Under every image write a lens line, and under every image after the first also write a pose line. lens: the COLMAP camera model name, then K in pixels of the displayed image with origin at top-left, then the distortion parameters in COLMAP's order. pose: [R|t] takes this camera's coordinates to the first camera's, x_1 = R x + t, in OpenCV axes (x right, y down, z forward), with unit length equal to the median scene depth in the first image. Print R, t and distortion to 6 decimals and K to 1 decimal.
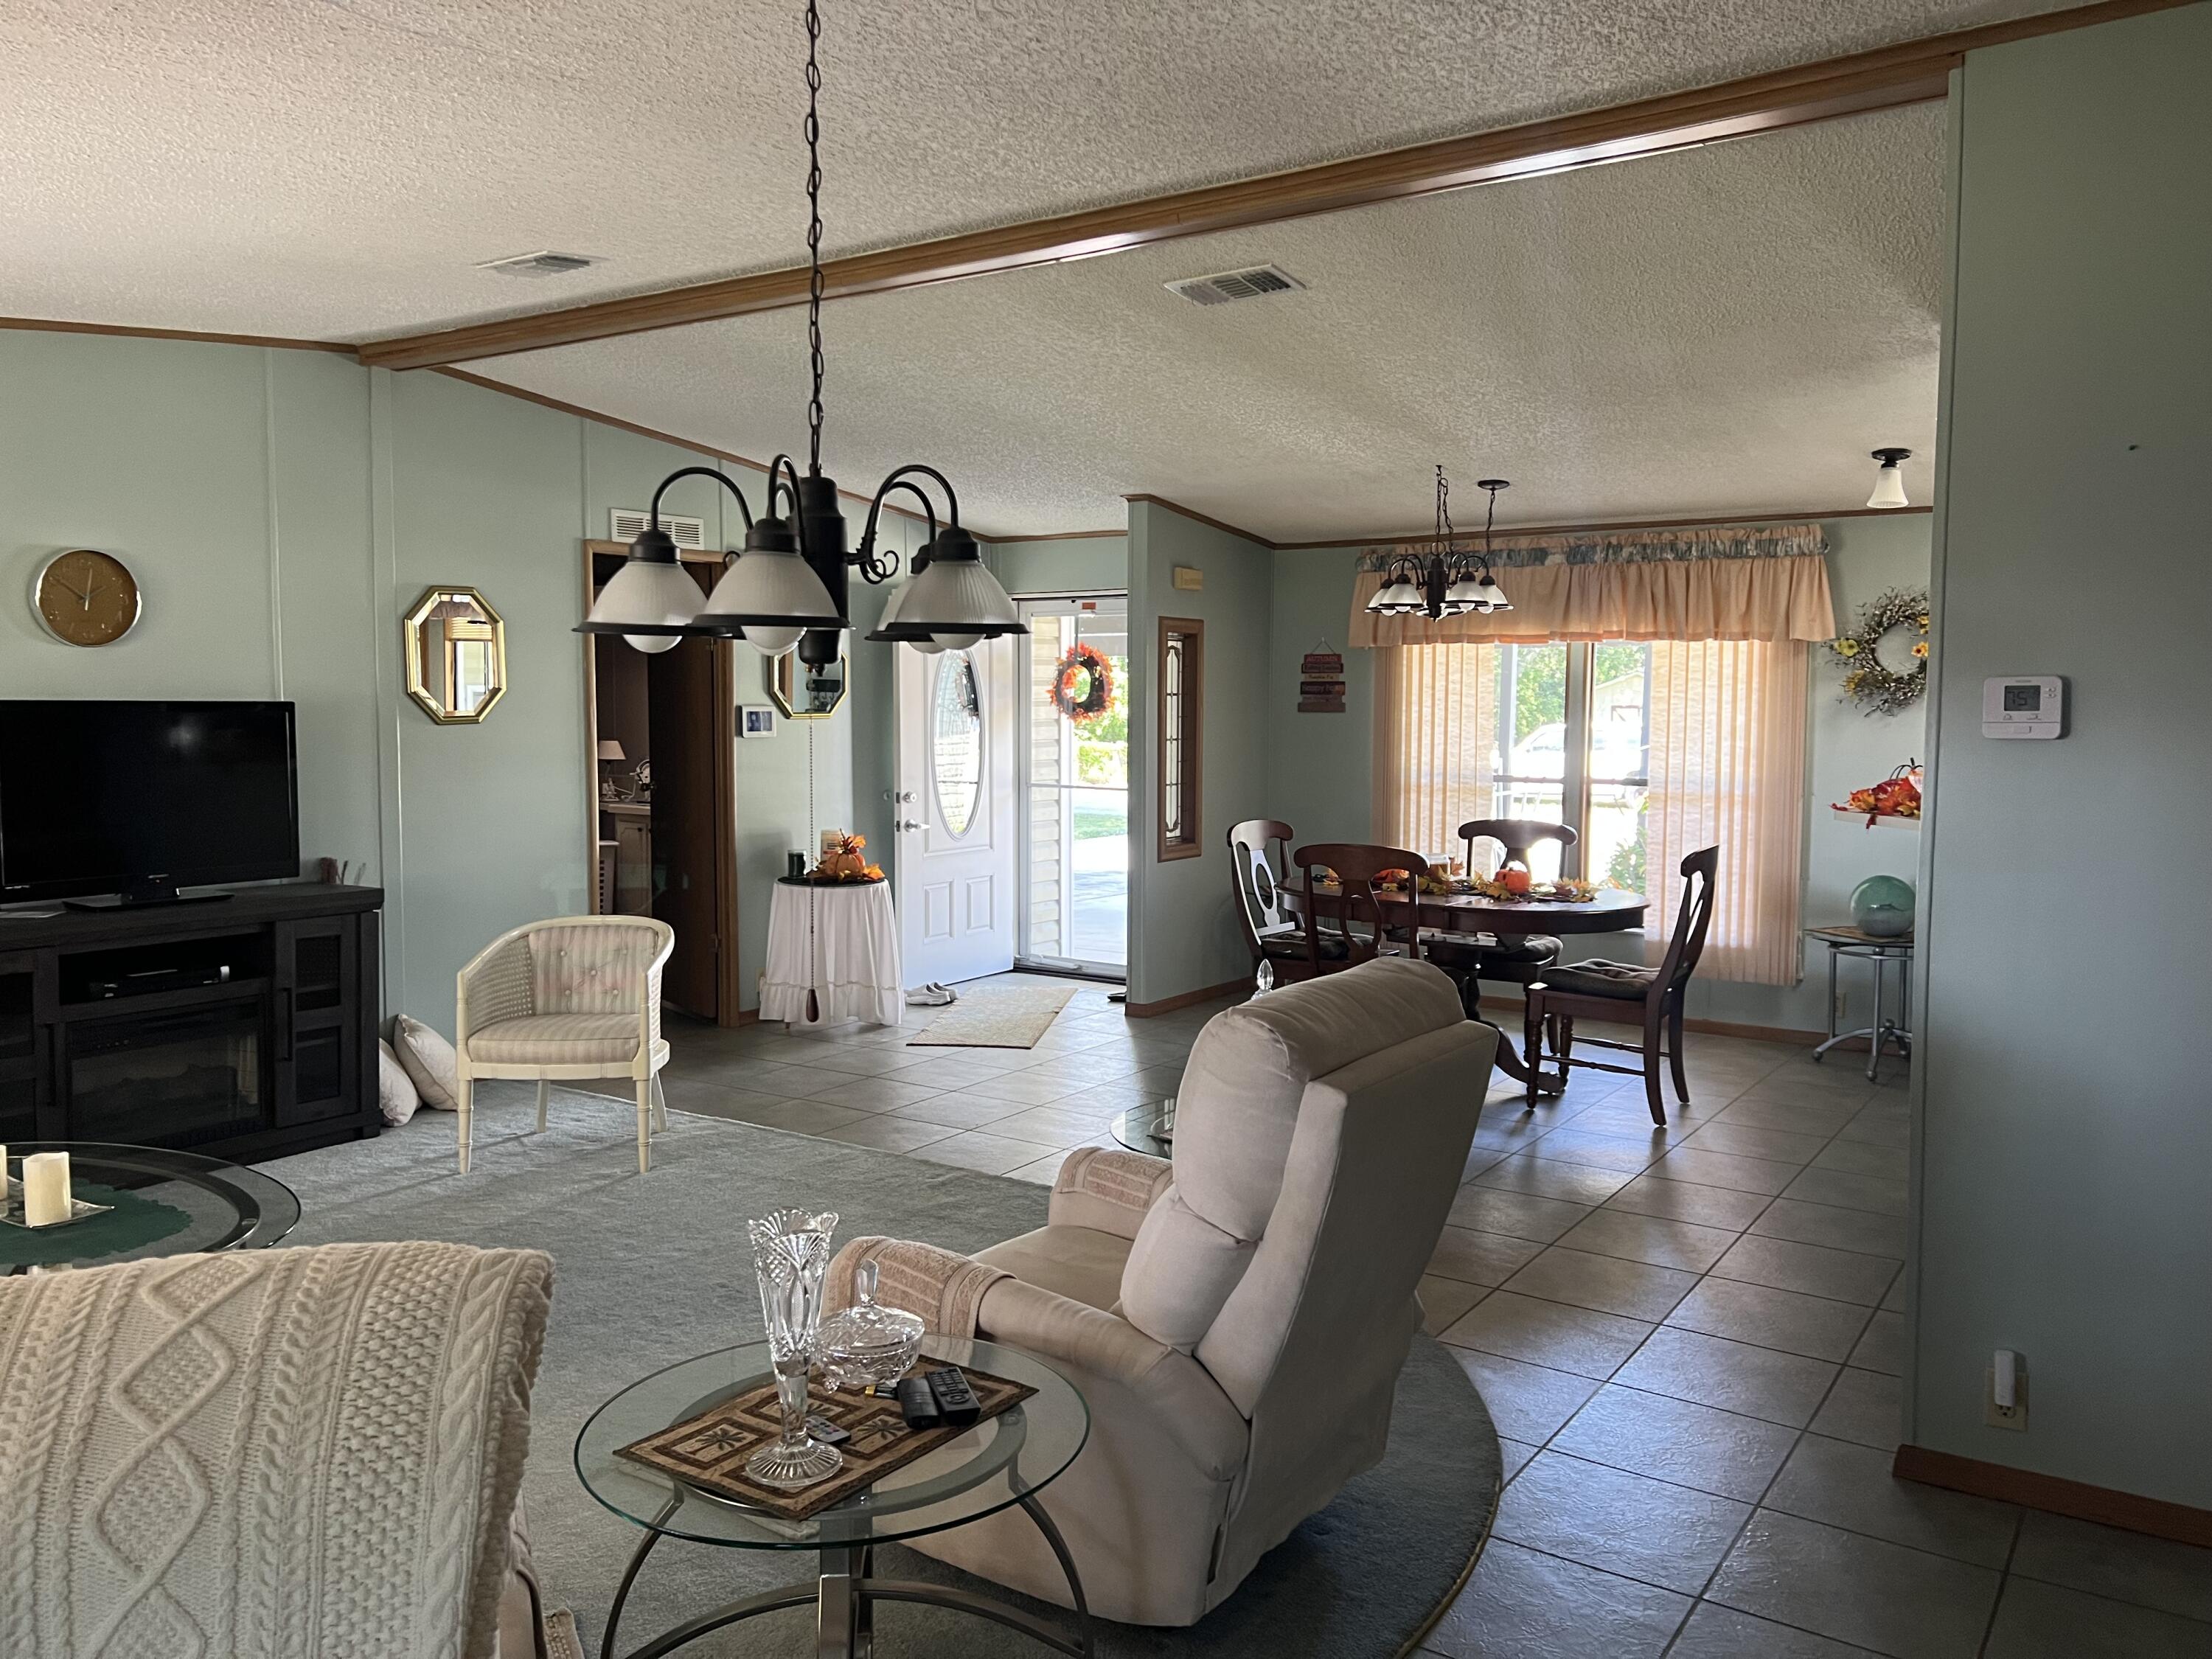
lens RADIAL K [[1672.6, 0, 1105.0], [0, 1672.6, 828.2], [0, 0, 1]] dist [0.063319, -0.069556]
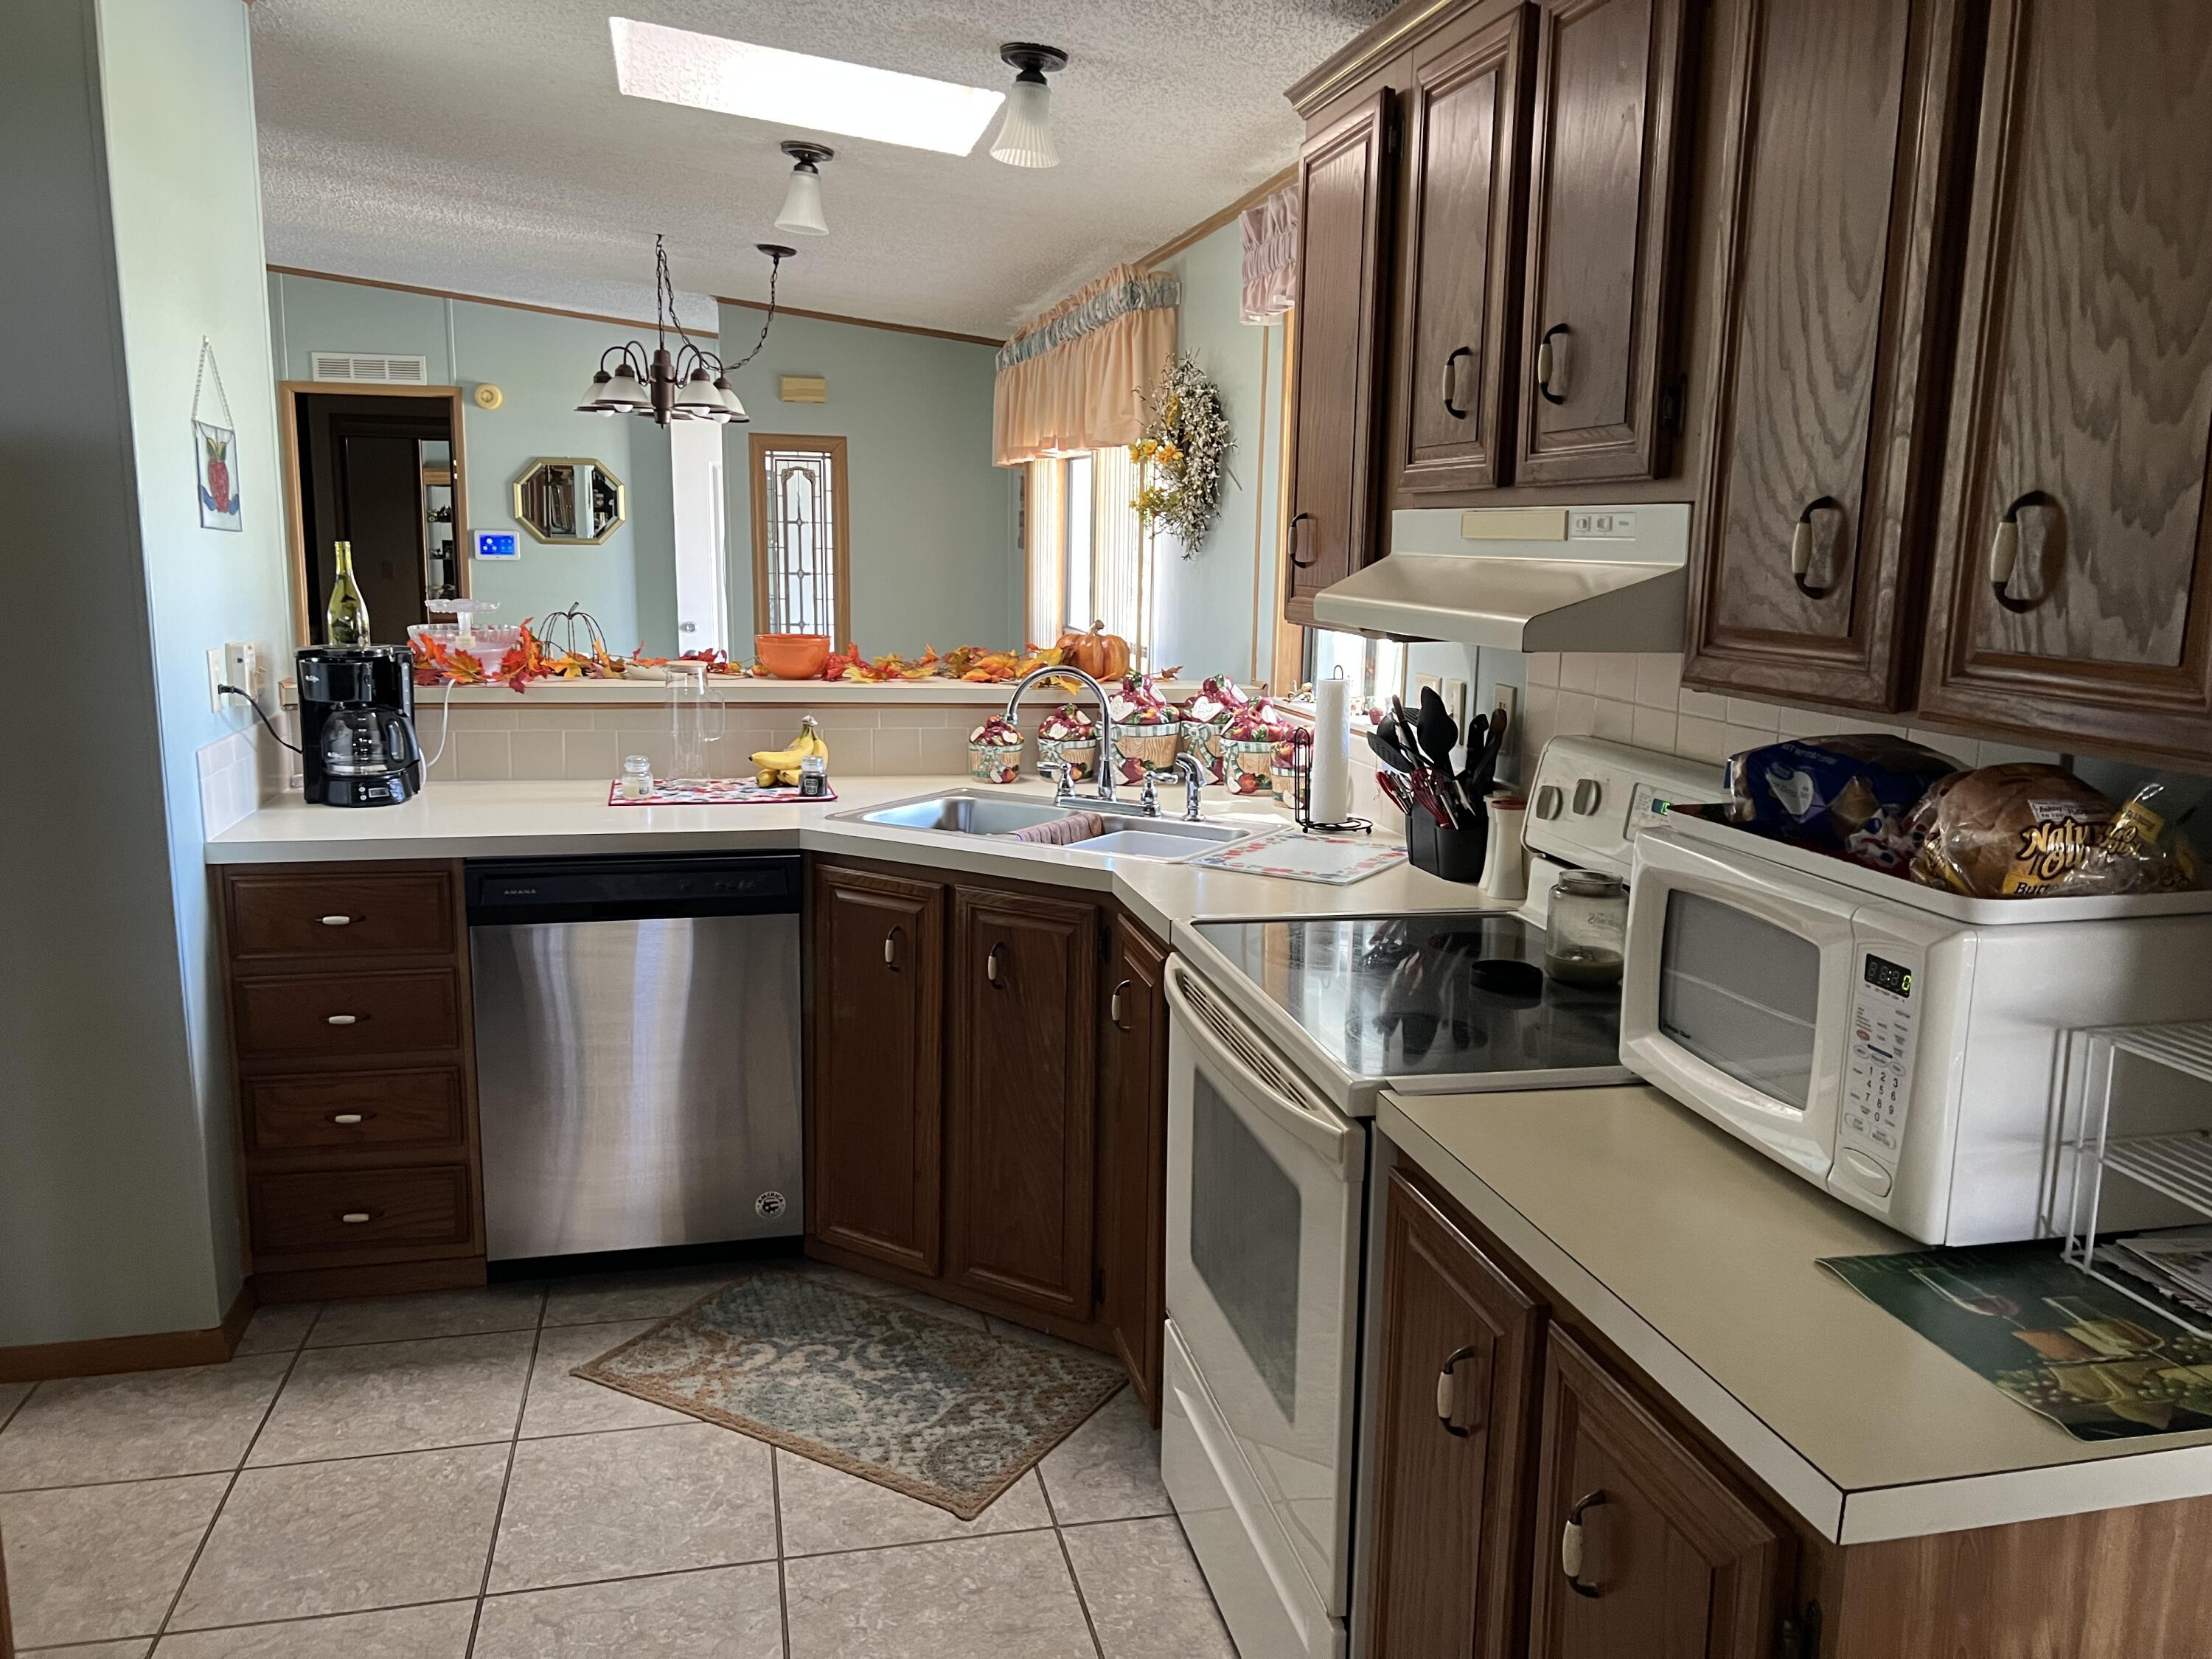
lens RADIAL K [[1672.6, 0, 1105.3], [0, 1672.6, 825.8], [0, 0, 1]] dist [0.063319, -0.069556]
pose [[0.729556, 0.126895, -0.672046, 0.901494], [-0.063518, 0.990961, 0.118158, -0.041933], [0.680965, -0.043516, 0.731022, 0.514035]]
